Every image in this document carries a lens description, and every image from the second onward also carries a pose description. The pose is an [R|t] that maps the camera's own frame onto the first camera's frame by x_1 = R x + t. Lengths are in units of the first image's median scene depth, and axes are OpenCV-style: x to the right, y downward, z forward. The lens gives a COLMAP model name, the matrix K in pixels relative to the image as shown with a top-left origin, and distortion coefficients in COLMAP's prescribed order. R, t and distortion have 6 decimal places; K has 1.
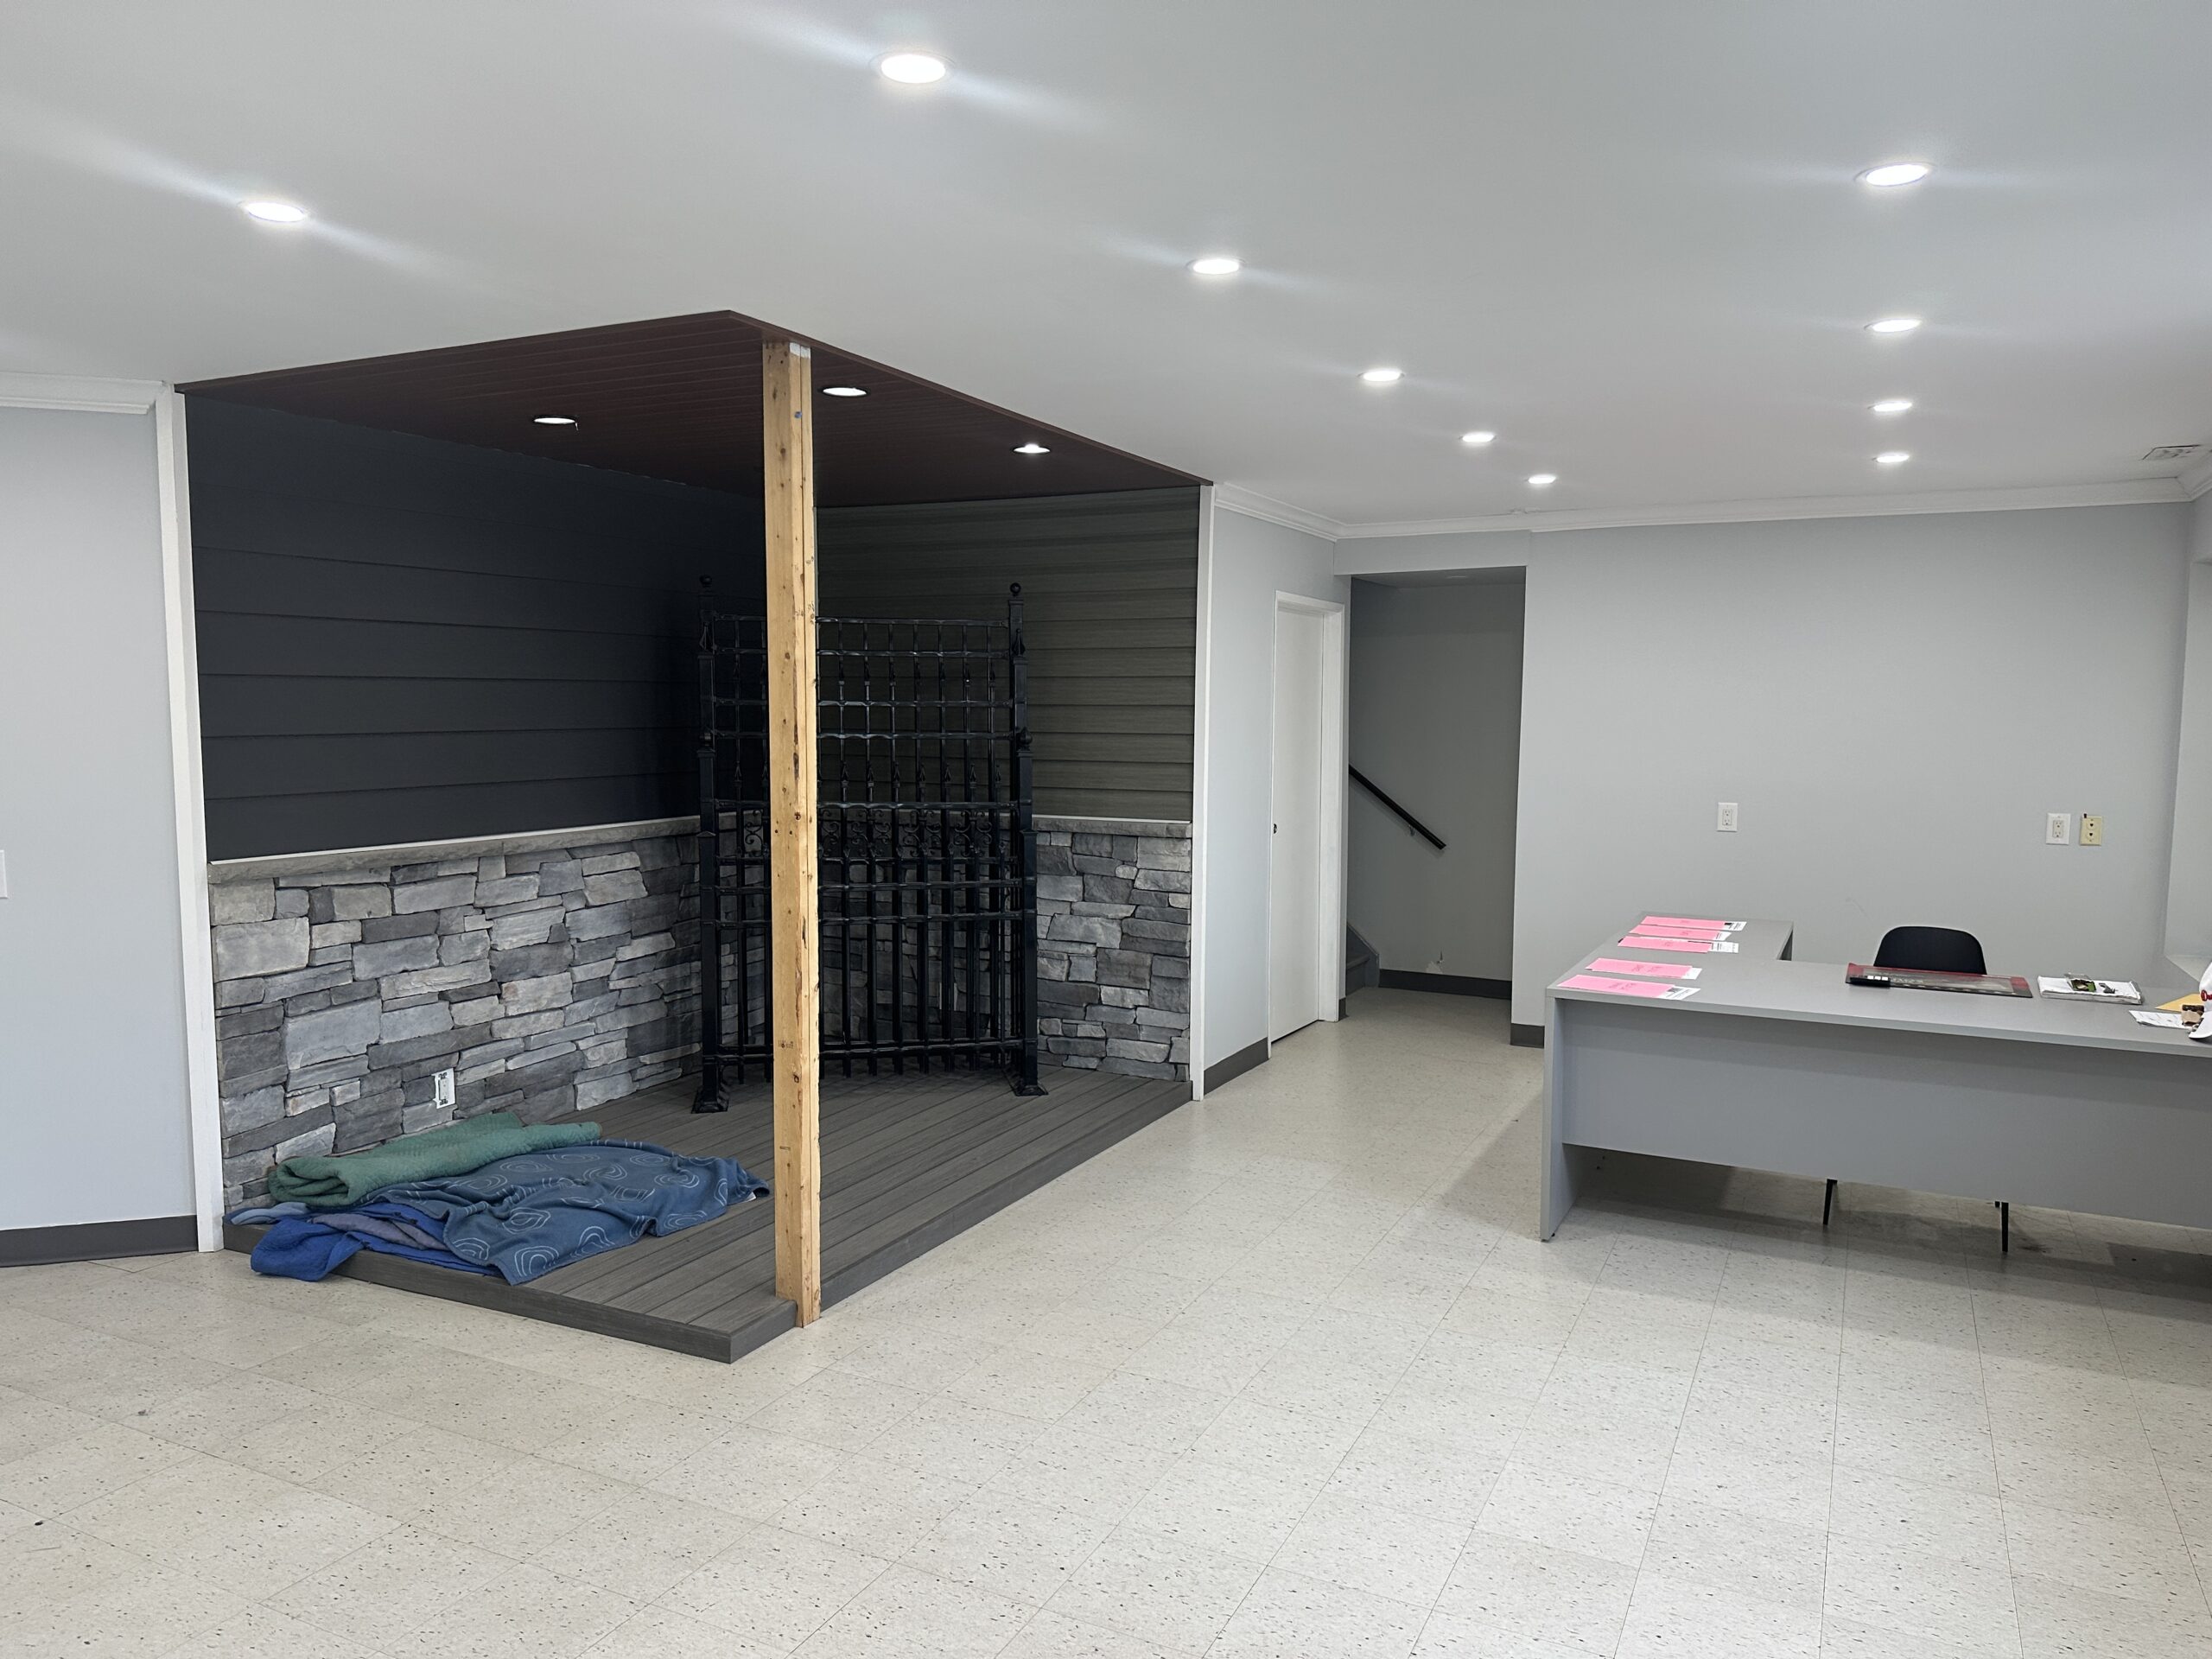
lens RADIAL K [[1545.2, 0, 1105.8], [0, 1545.2, 844.1], [0, 0, 1]] dist [0.037792, -0.039549]
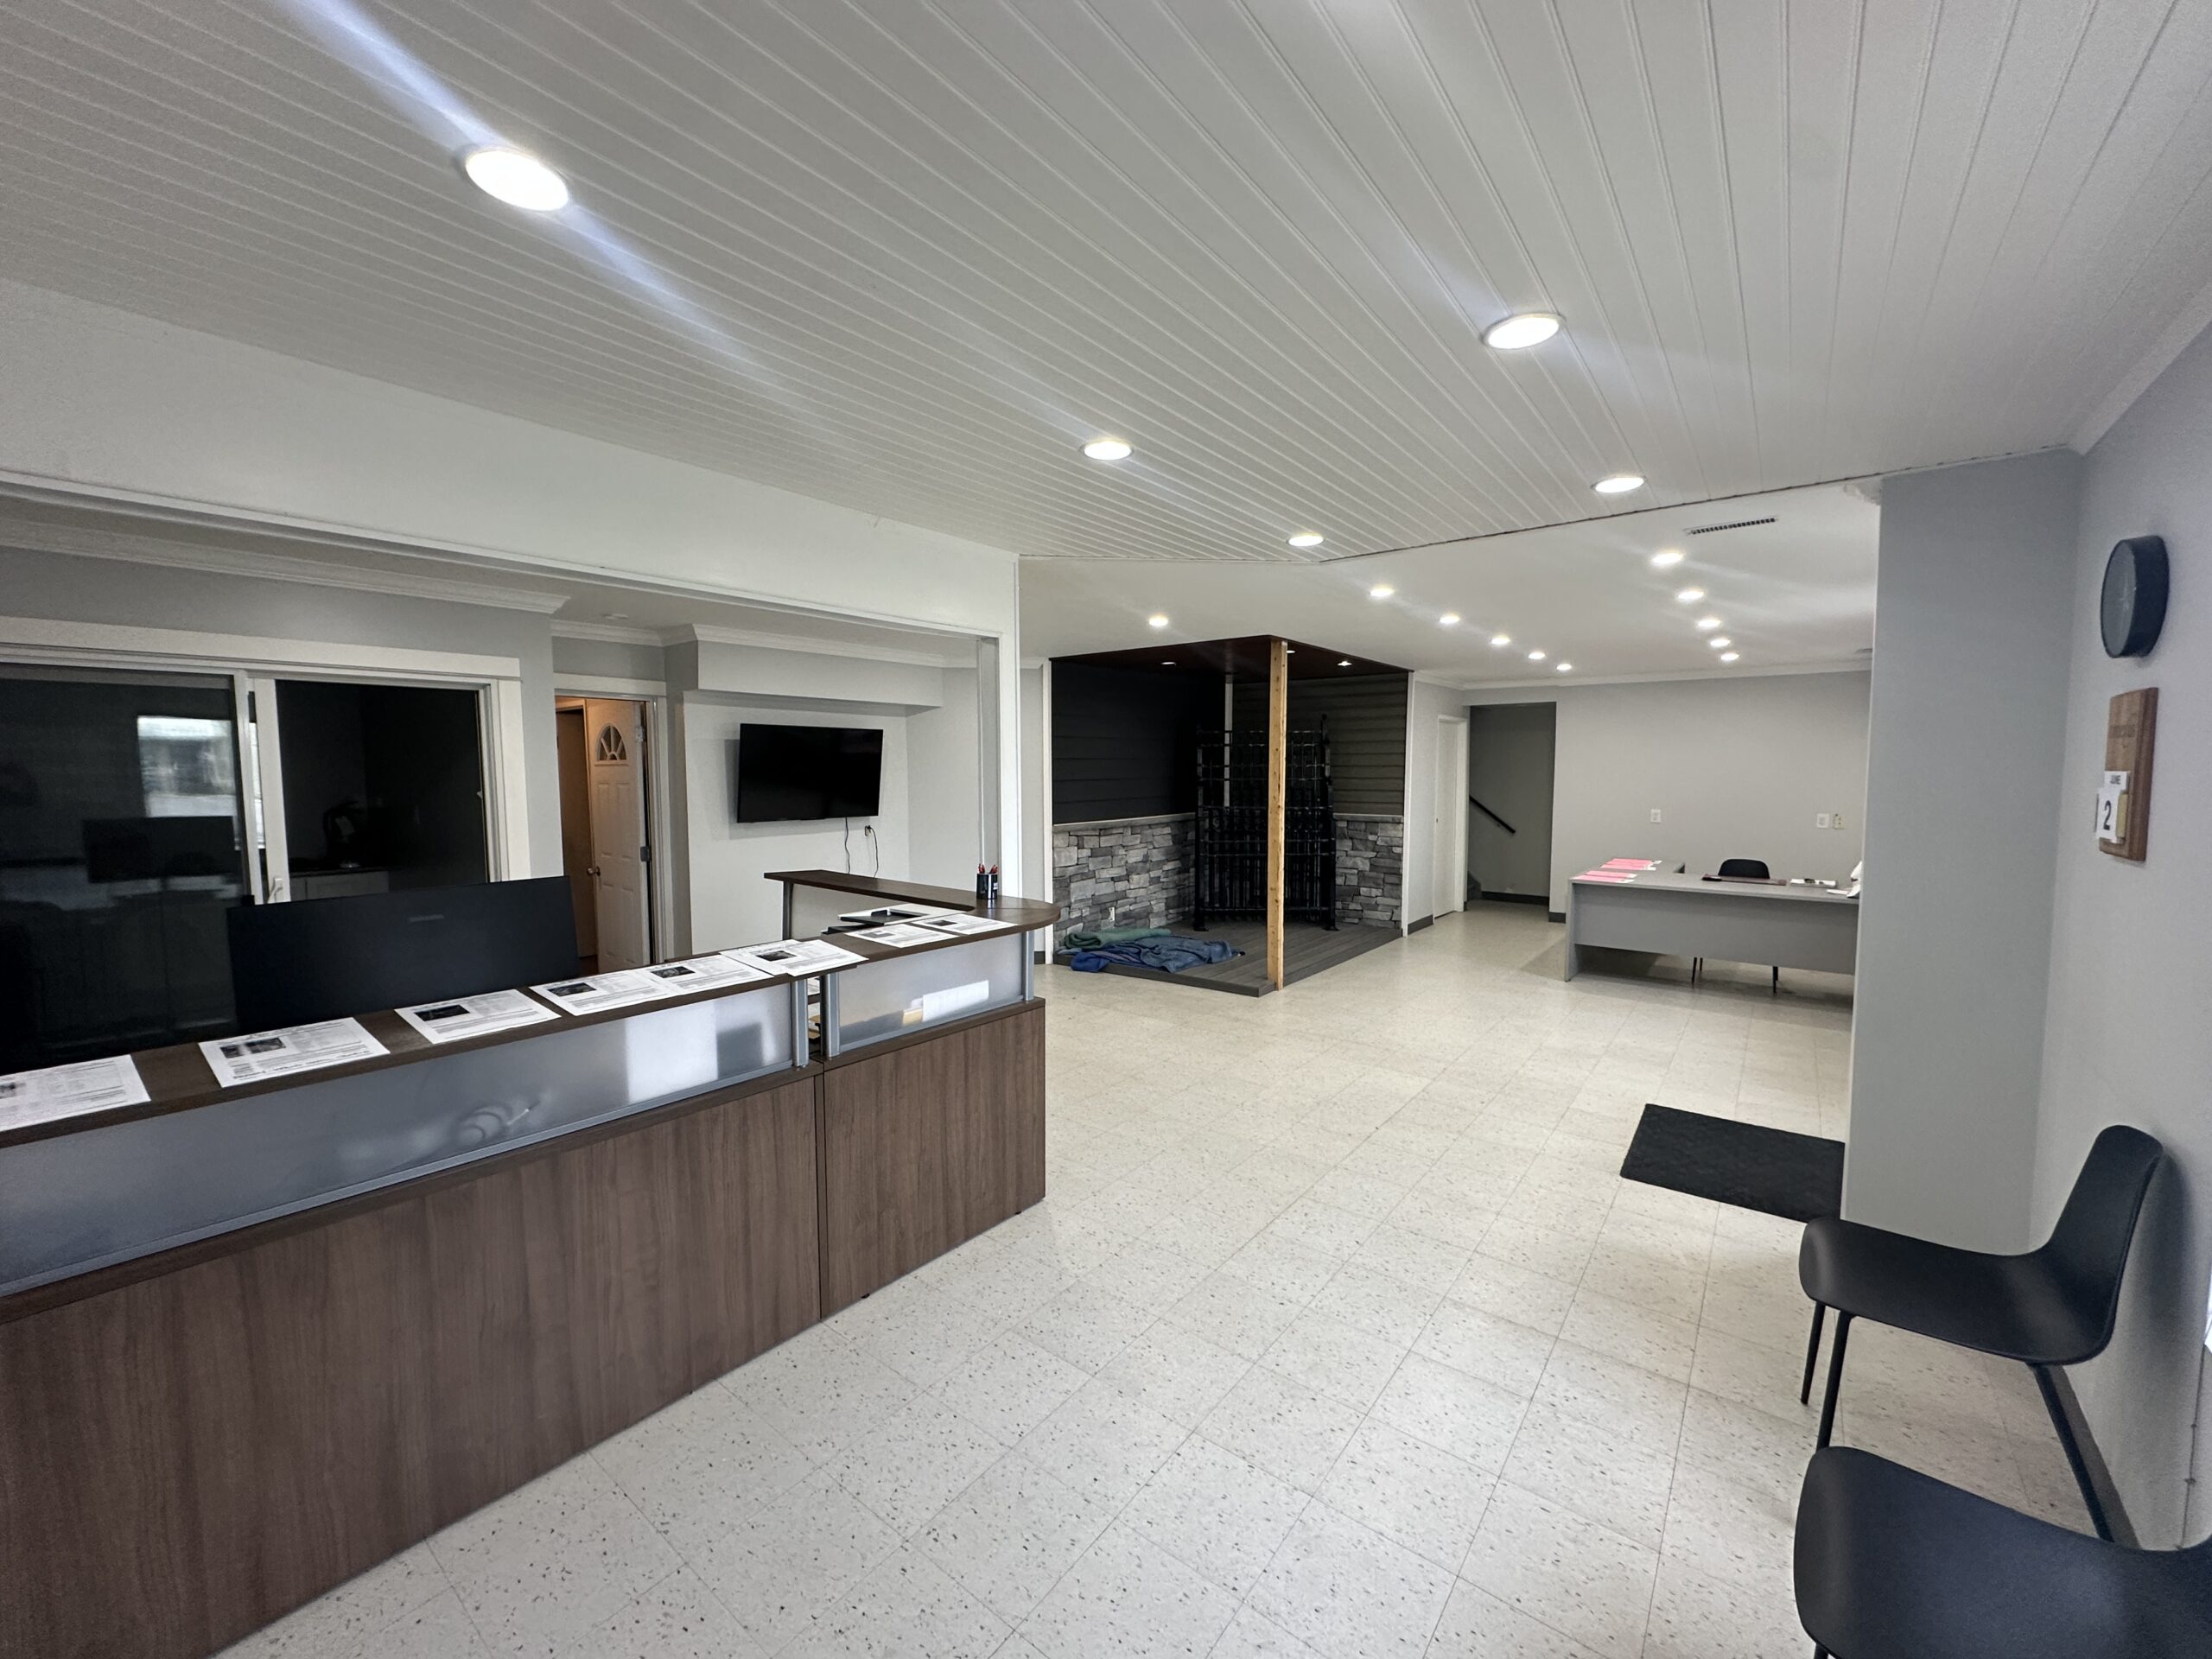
lens RADIAL K [[874.3, 0, 1112.4], [0, 874.3, 824.3], [0, 0, 1]] dist [-0.007466, 0.000118]
pose [[0.979450, 0.006042, -0.201595, -0.120704], [-0.010751, 0.999694, -0.022275, 0.035871], [0.201399, 0.023985, 0.979216, -0.416806]]
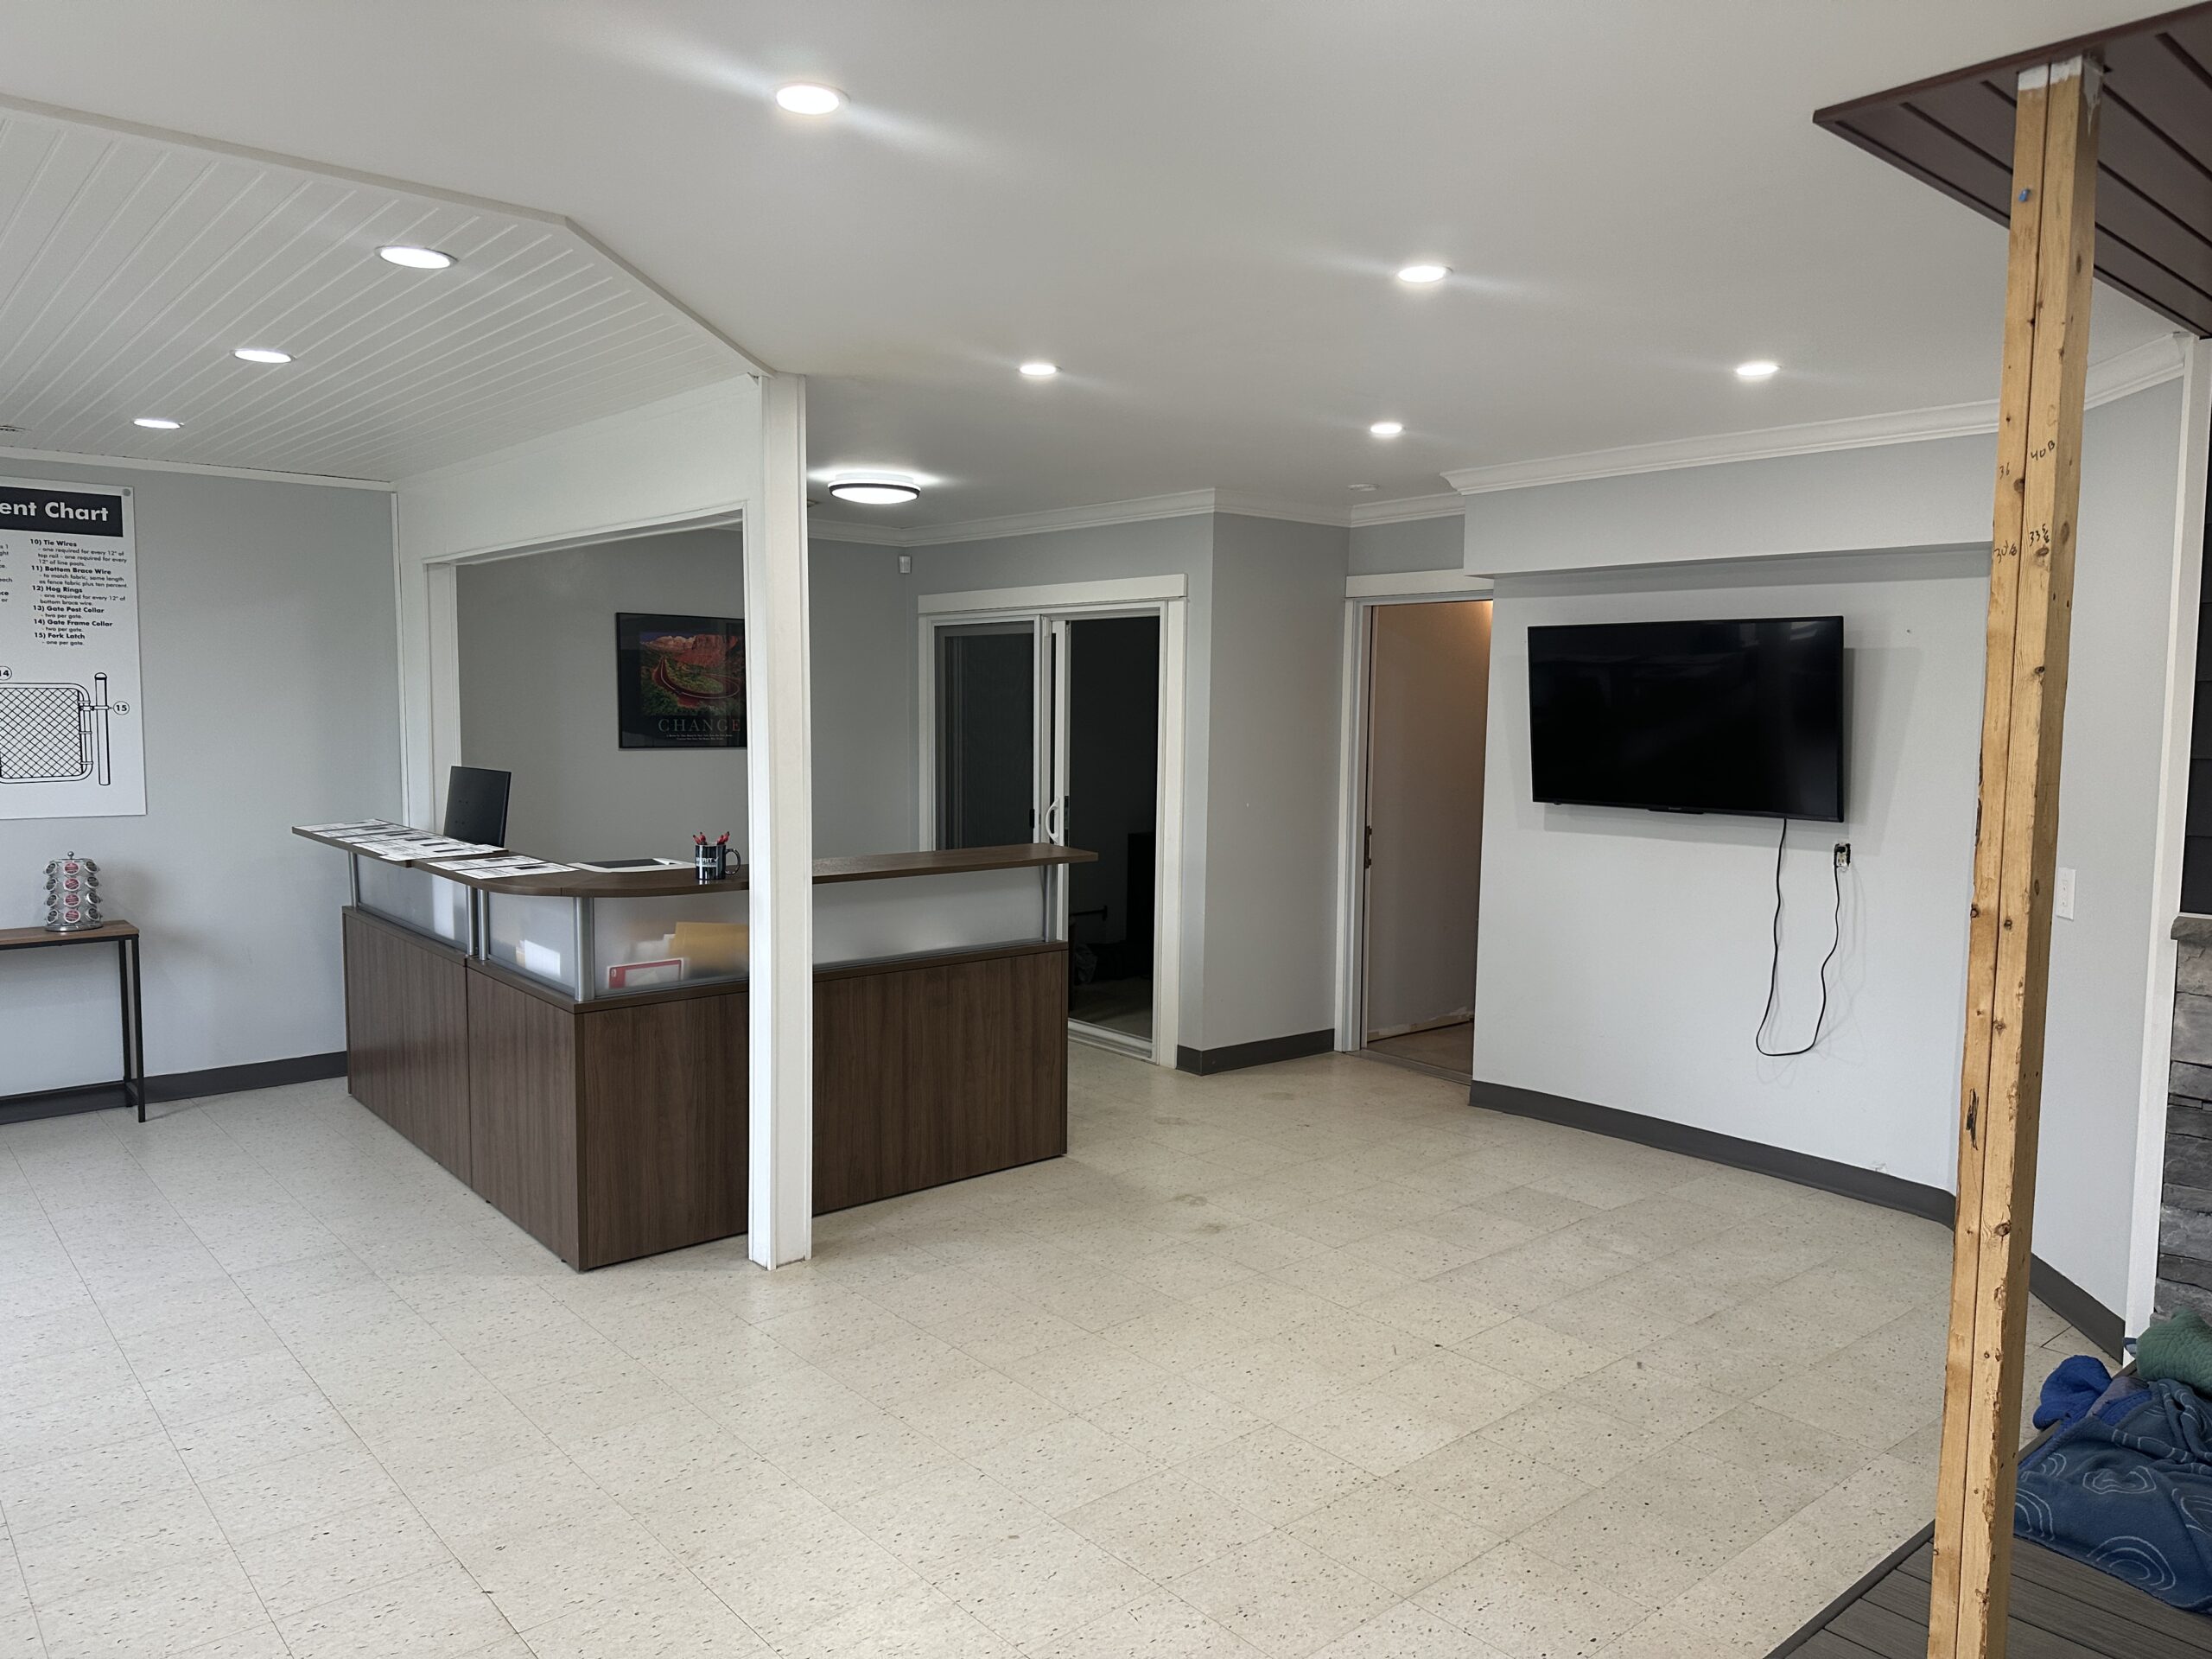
lens RADIAL K [[1545.2, 0, 1121.9], [0, 1545.2, 813.6], [0, 0, 1]] dist [0.037792, -0.039549]
pose [[-0.385221, 0.058187, -0.920988, 0.304112], [-0.094057, 0.990337, 0.101910, -0.055995], [0.918019, 0.125883, -0.376026, 0.628886]]
